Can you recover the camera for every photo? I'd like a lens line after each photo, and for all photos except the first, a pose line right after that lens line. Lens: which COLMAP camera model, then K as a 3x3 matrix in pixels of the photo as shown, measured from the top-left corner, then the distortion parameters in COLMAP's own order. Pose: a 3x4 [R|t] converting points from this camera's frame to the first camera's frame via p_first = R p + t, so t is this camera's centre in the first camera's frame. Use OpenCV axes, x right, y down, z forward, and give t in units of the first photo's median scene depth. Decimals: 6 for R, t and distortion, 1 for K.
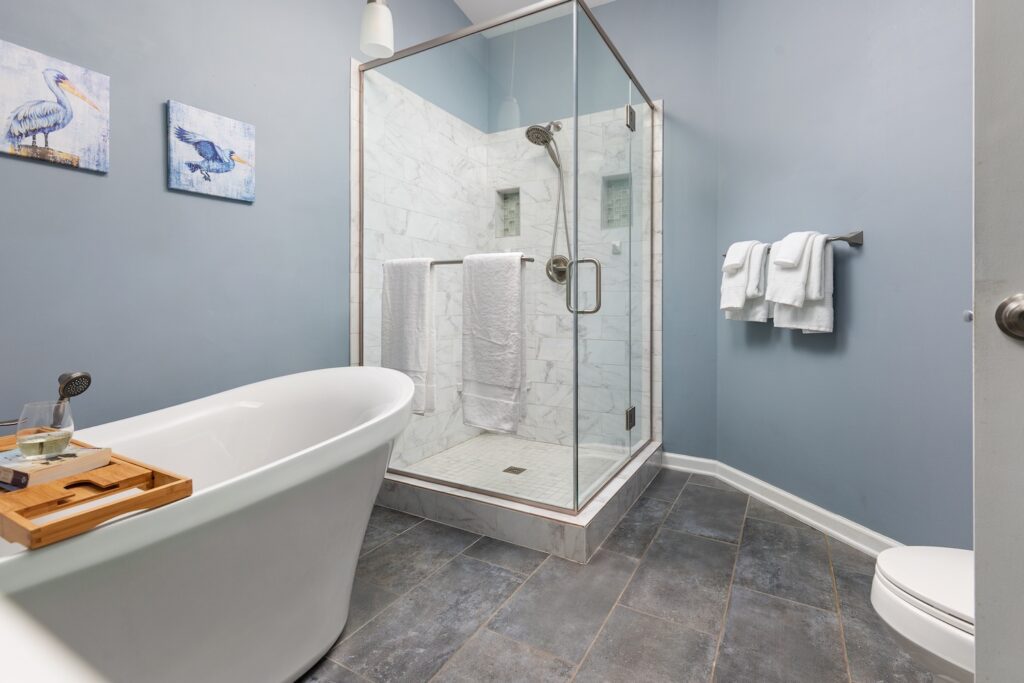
lens RADIAL K [[476.3, 0, 530.7], [0, 476.3, 305.7], [0, 0, 1]] dist [-0.001147, 0.000483]
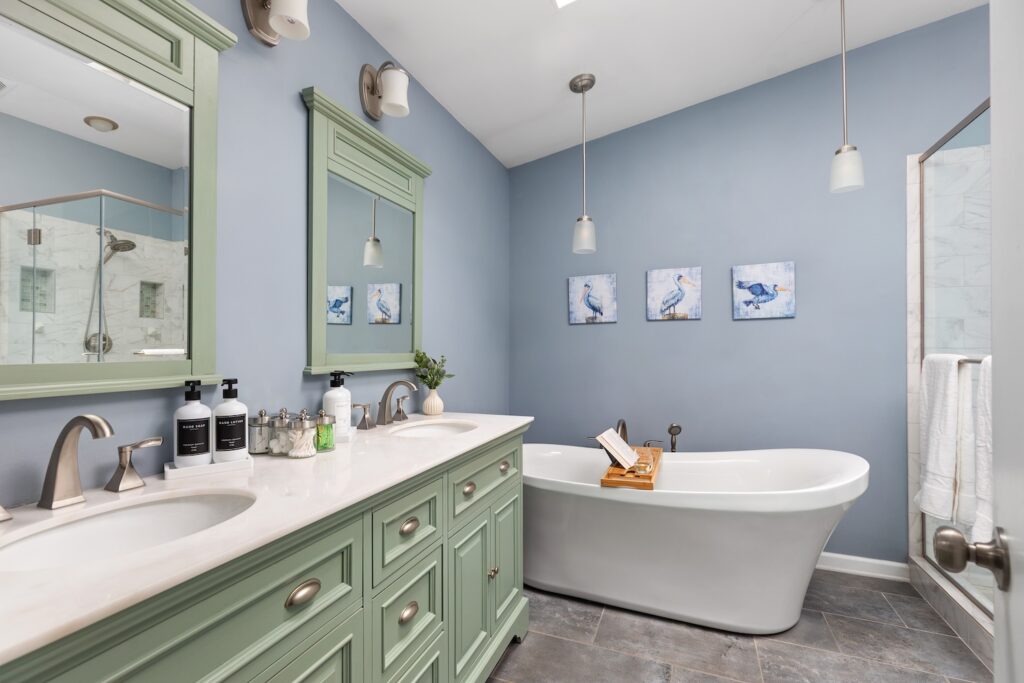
lens RADIAL K [[476.3, 0, 513.0], [0, 476.3, 343.3], [0, 0, 1]] dist [-0.001147, 0.000483]
pose [[0.135417, -0.006502, -0.990767, 0.750407], [-0.003733, 0.999968, -0.007072, -0.145442], [0.990782, 0.004656, 0.135388, 0.018706]]
